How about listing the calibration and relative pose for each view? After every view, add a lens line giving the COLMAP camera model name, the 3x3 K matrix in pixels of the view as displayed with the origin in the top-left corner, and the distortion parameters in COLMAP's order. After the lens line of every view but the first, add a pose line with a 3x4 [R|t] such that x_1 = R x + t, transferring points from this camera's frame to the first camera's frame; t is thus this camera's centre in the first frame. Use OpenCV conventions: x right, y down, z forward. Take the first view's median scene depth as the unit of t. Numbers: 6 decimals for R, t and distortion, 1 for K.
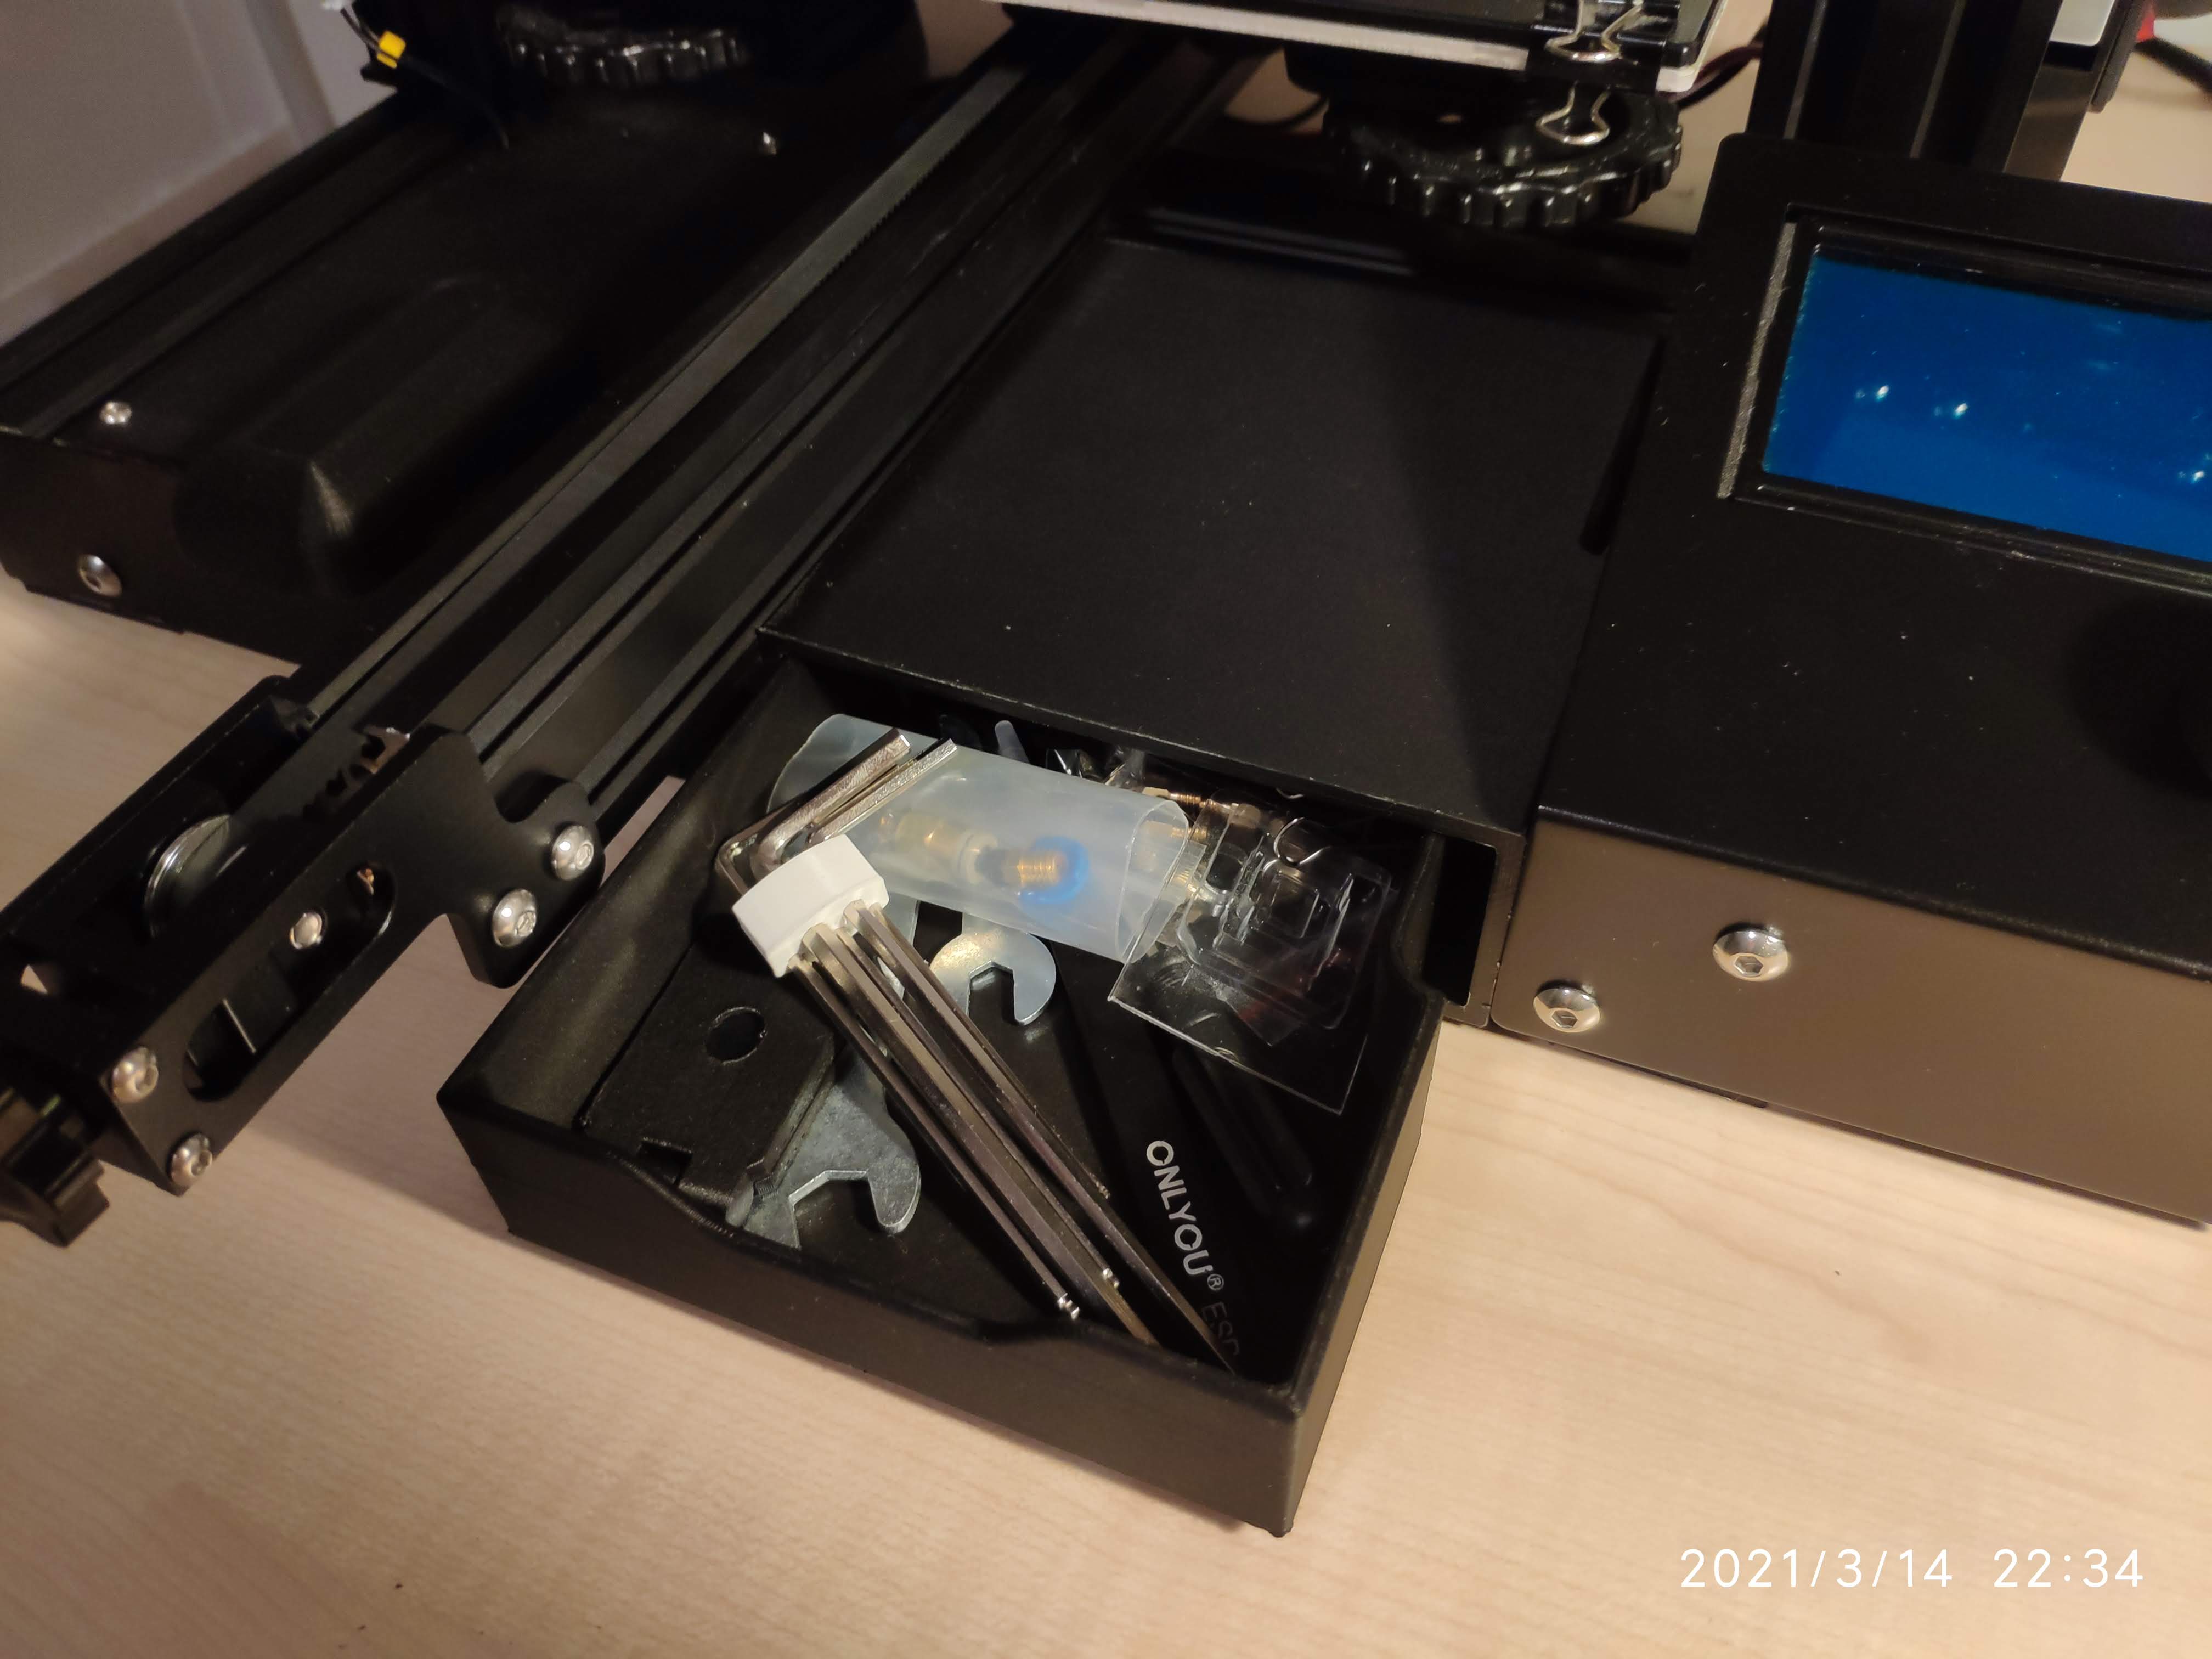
lens RADIAL K [[1748.5, 0, 1089.2], [0, 1748.5, 815.7], [0, 0, 1]] dist [-0.010062, -0.053932]
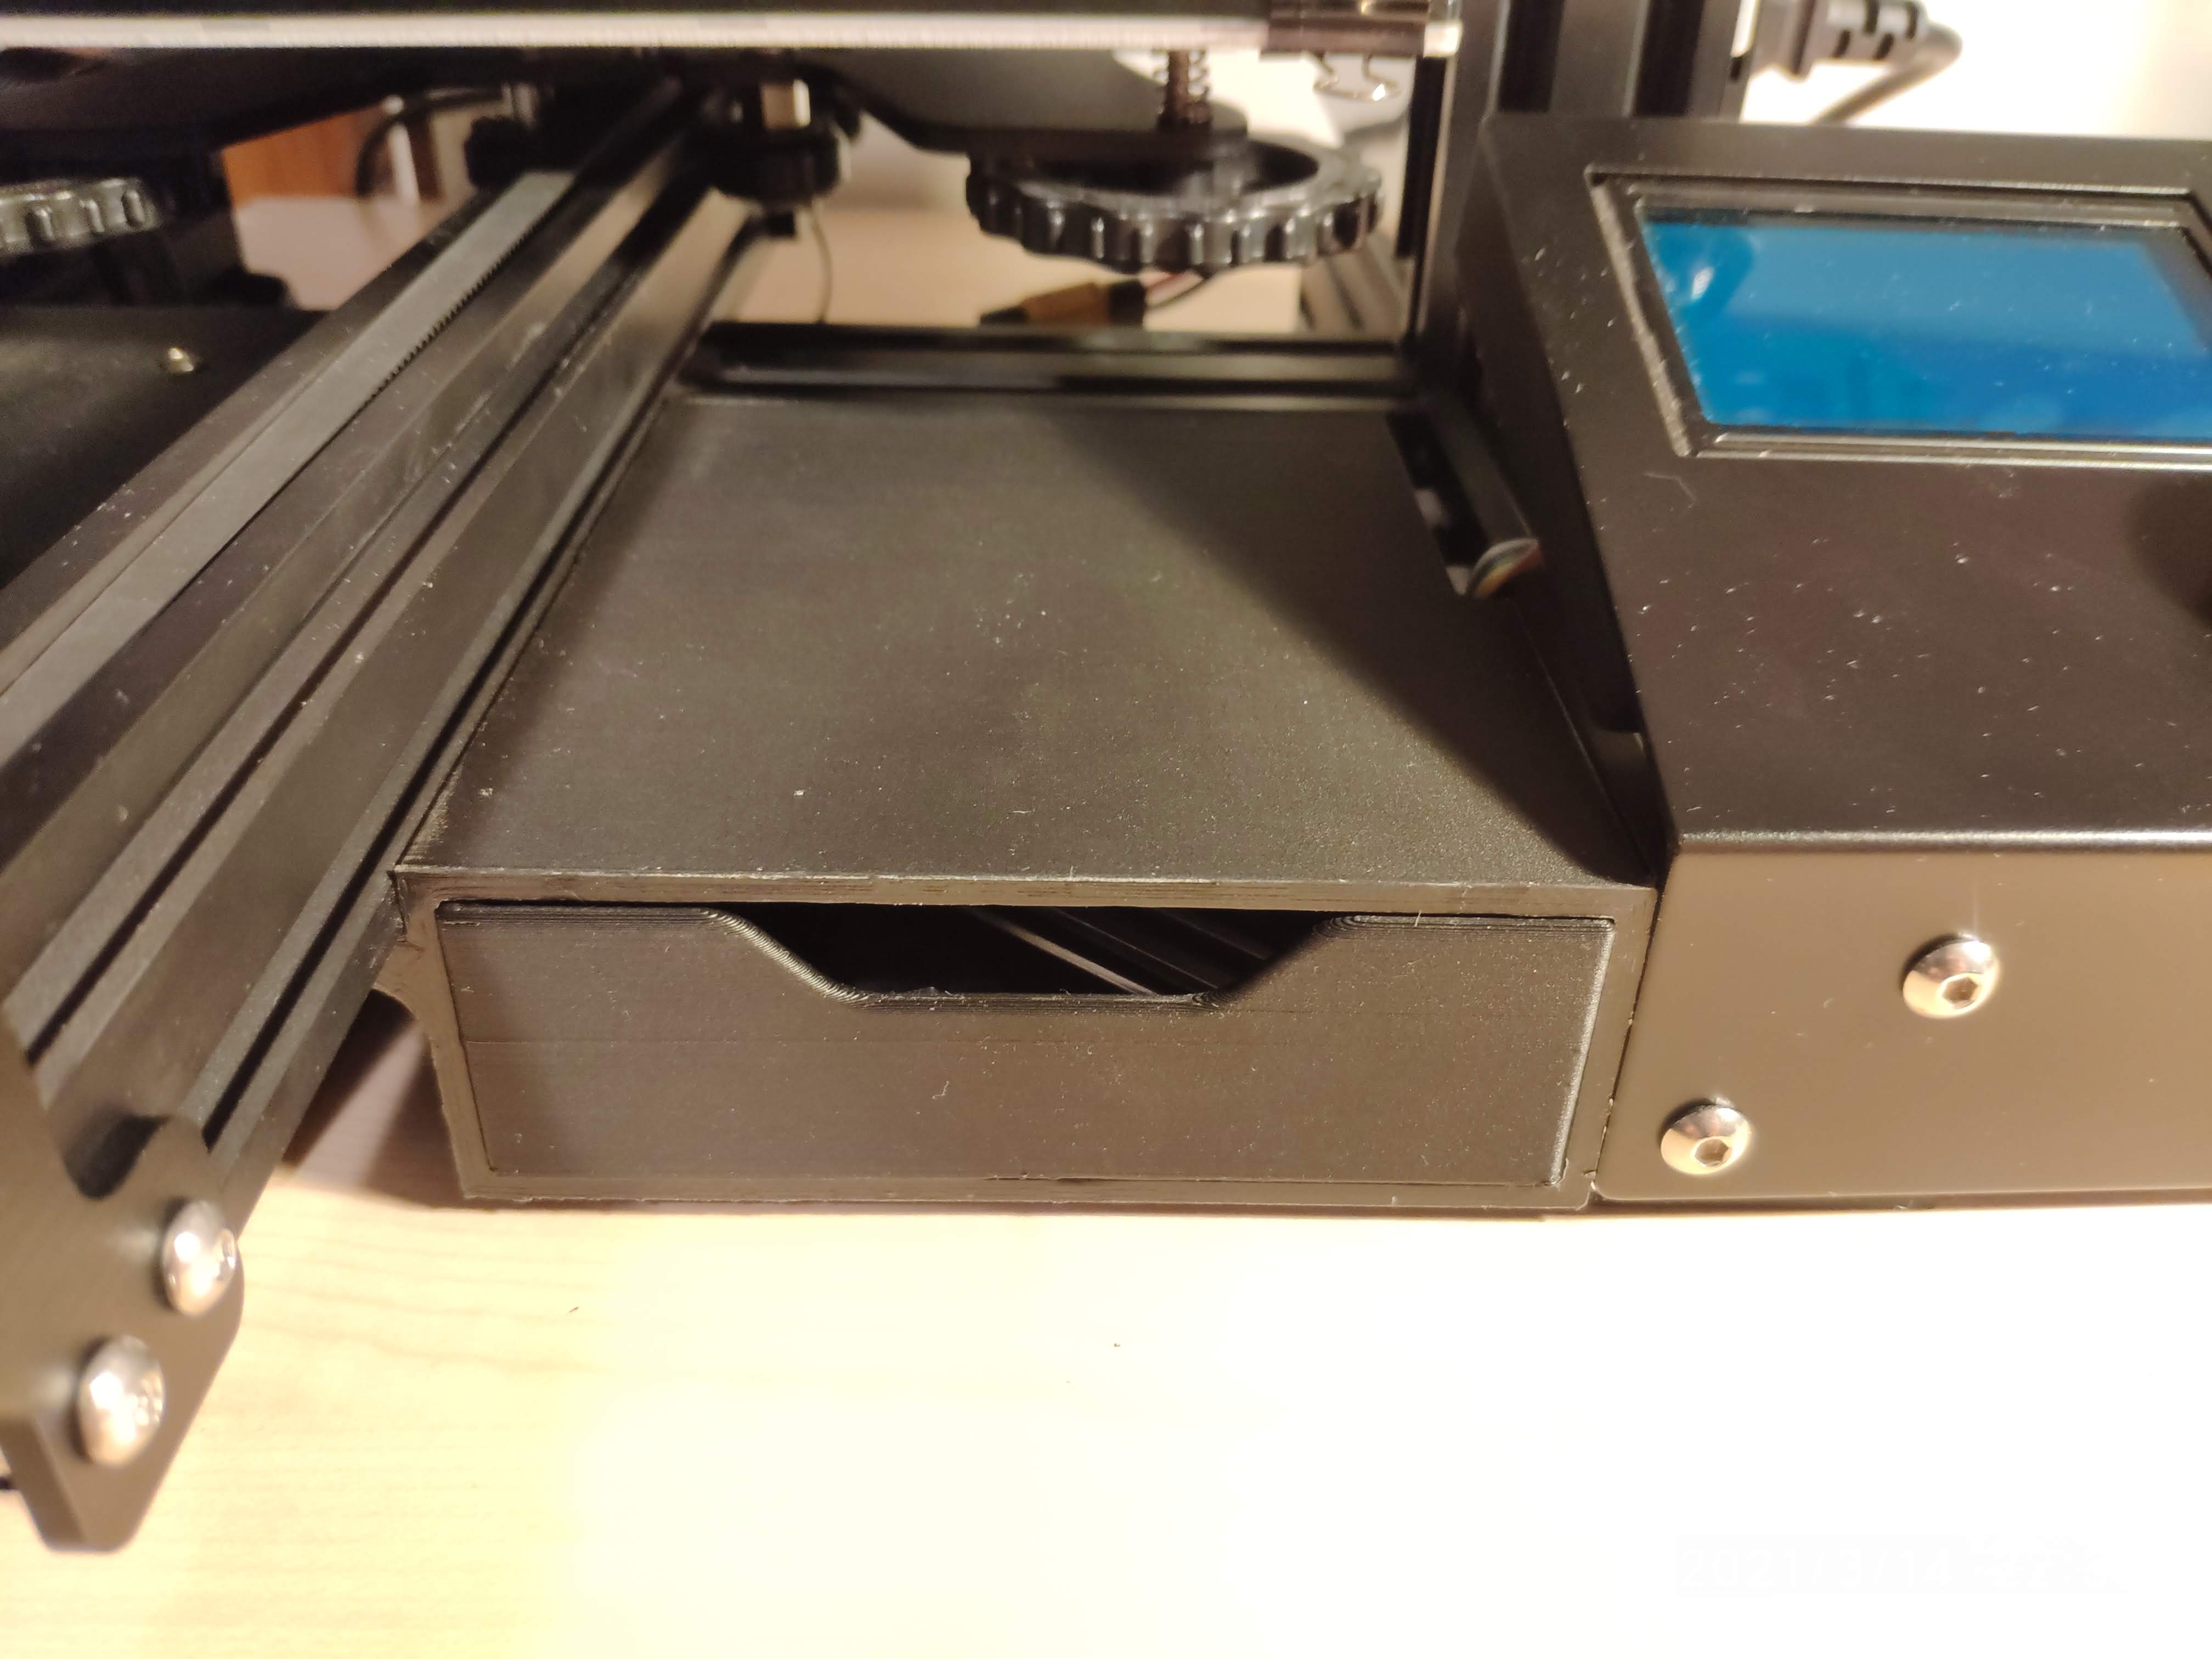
lens RADIAL K [[1818.2, 0, 1102.3], [0, 1818.2, 824.1], [0, 0, 1]] dist [-0.108730, 0.047597]
pose [[0.913367, -0.174092, 0.368039, -0.199169], [0.255668, 0.948761, -0.185707, 0.058134], [-0.316851, 0.263714, 0.911077, 0.364701]]
